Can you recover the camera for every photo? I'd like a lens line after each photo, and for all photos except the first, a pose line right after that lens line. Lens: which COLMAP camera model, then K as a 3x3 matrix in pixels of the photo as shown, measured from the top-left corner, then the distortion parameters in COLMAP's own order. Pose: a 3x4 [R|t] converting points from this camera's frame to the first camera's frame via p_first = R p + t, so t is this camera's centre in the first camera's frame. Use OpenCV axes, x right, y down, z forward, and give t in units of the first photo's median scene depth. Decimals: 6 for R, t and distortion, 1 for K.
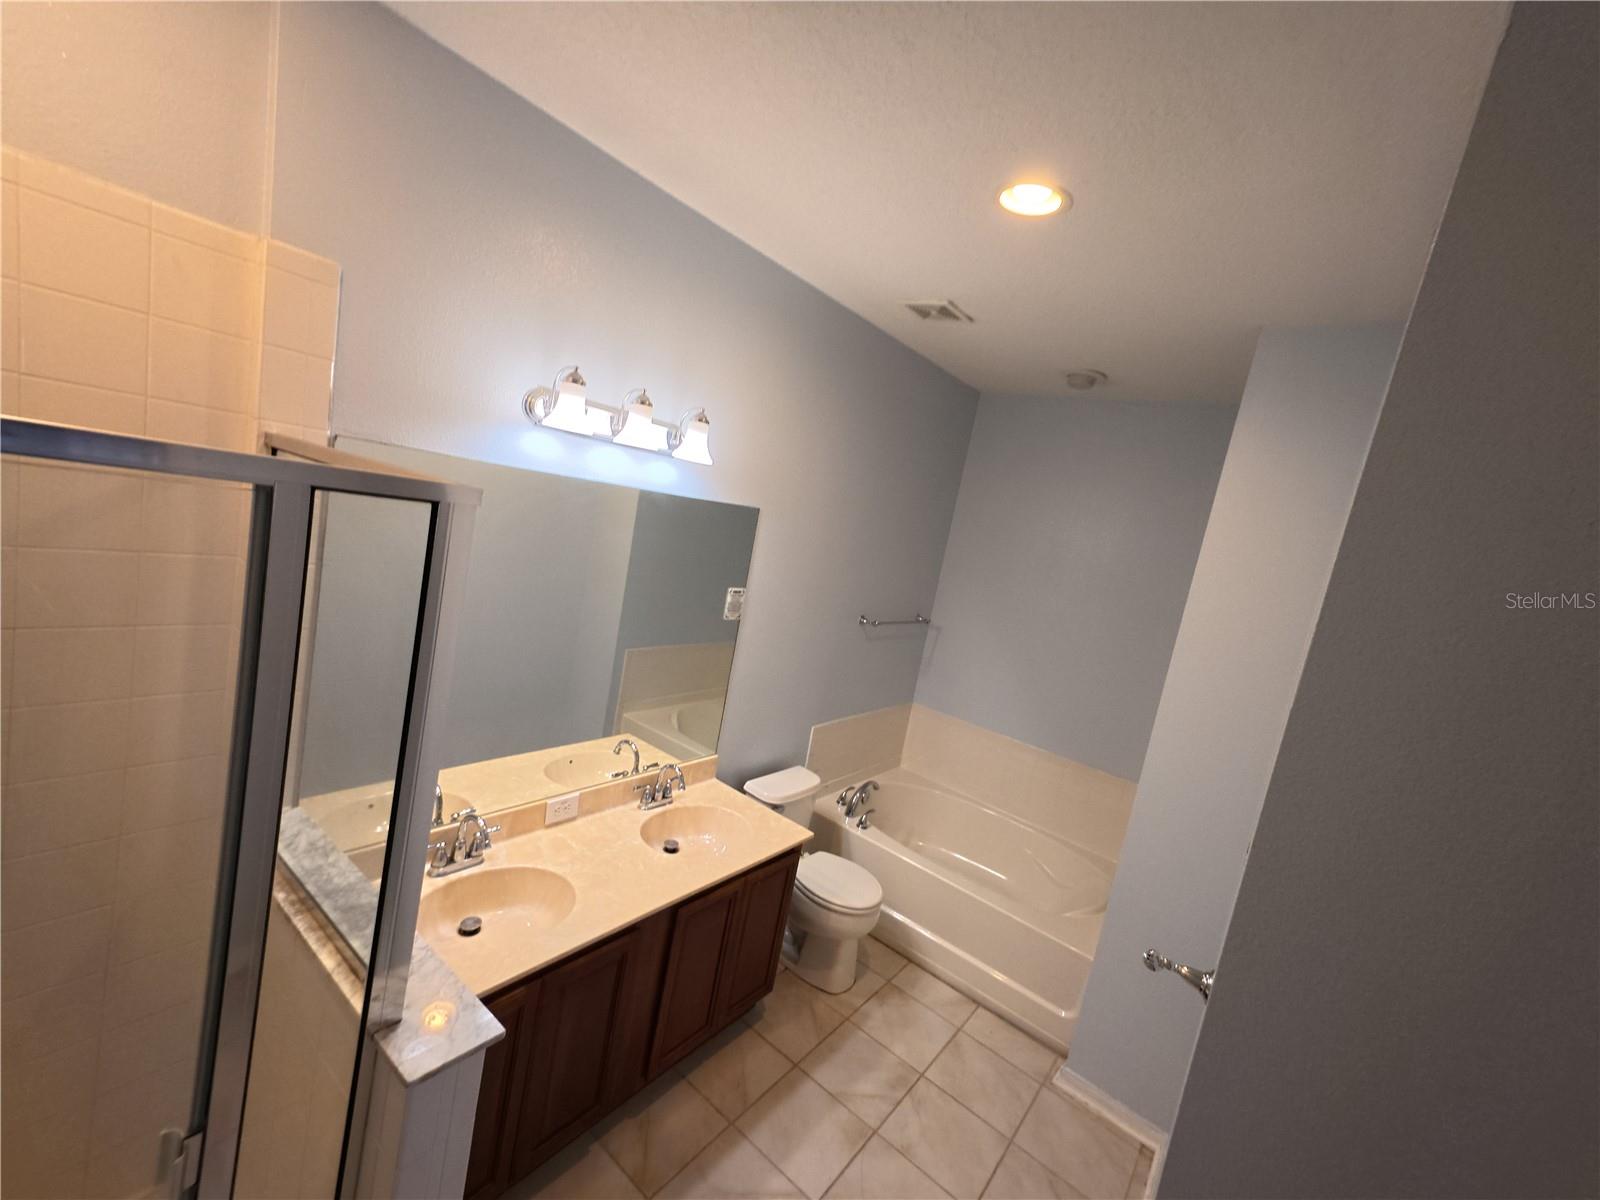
lens RADIAL K [[683.1, 0, 796.2], [0, 683.1, 602.3], [0, 0, 1]] dist [0.025927, 0.004715]
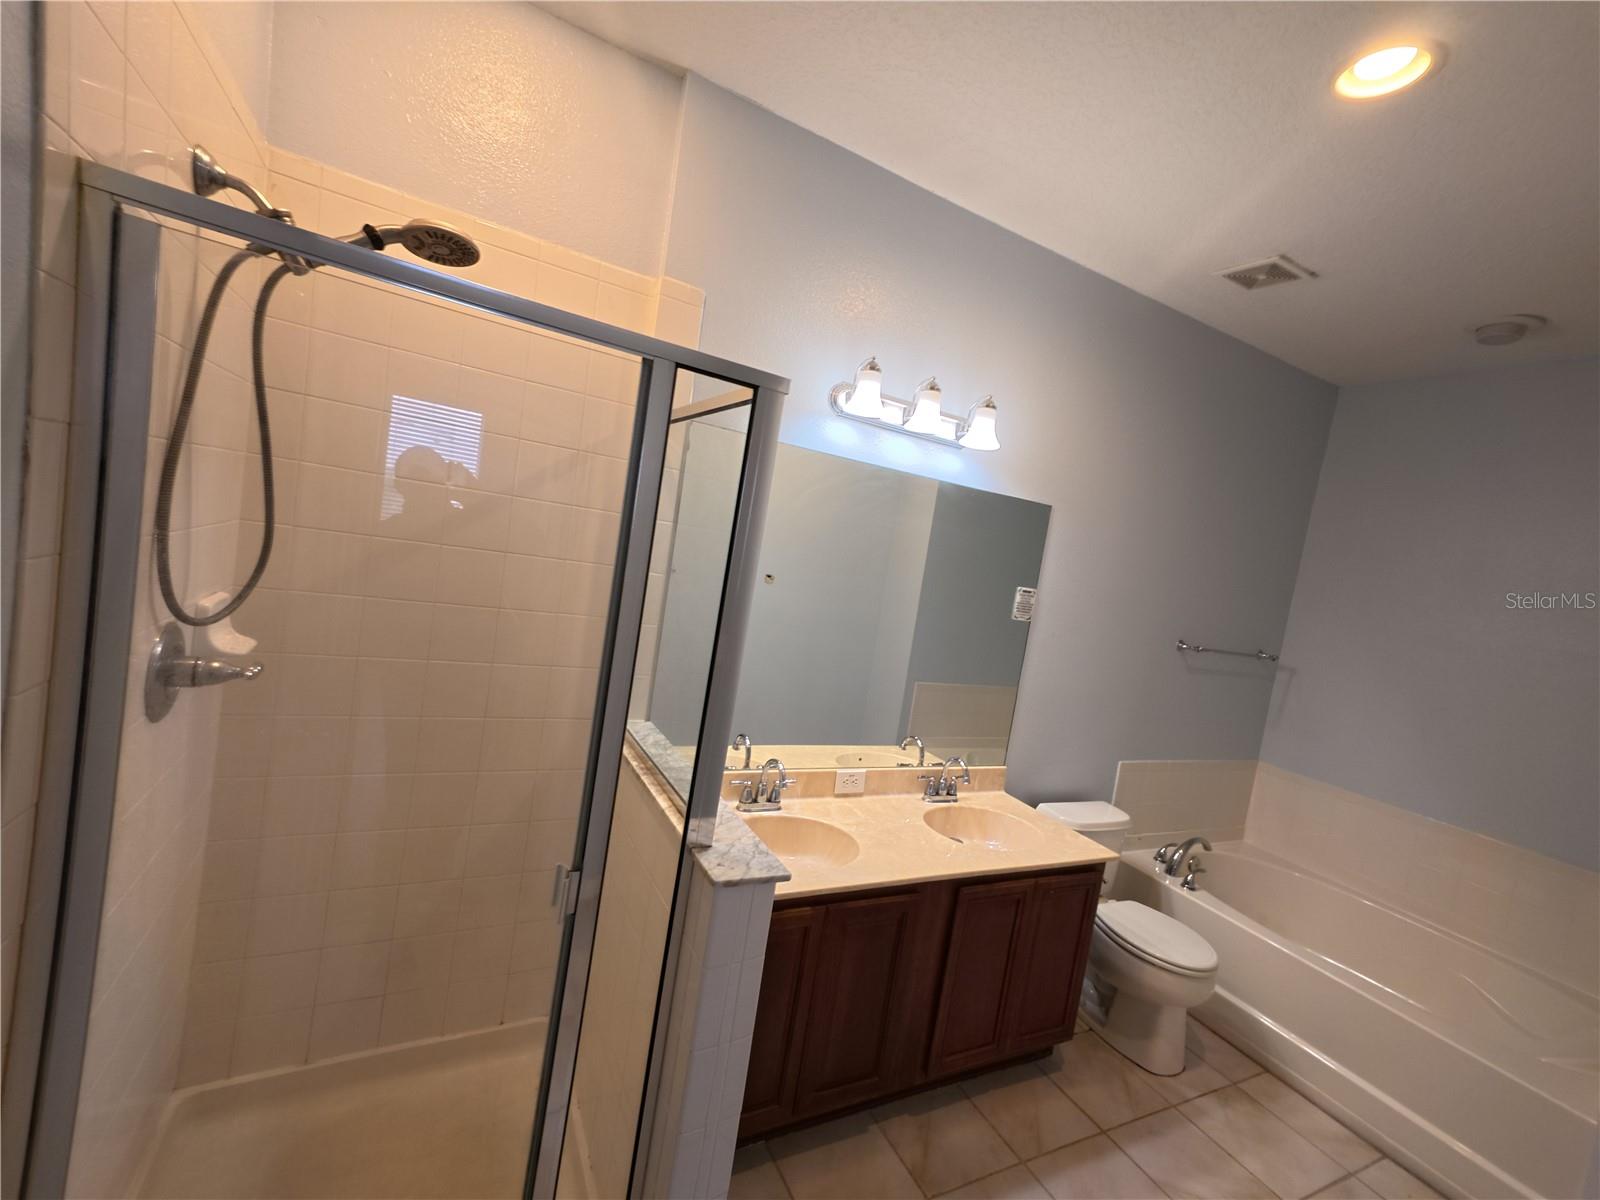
lens RADIAL K [[683.1, 0, 796.2], [0, 683.1, 602.3], [0, 0, 1]] dist [0.025927, 0.004715]
pose [[0.910913, -0.012893, -0.412397, 0.017255], [-0.042981, 0.991109, -0.125922, 0.145586], [0.410353, 0.132429, 0.902260, -0.012879]]
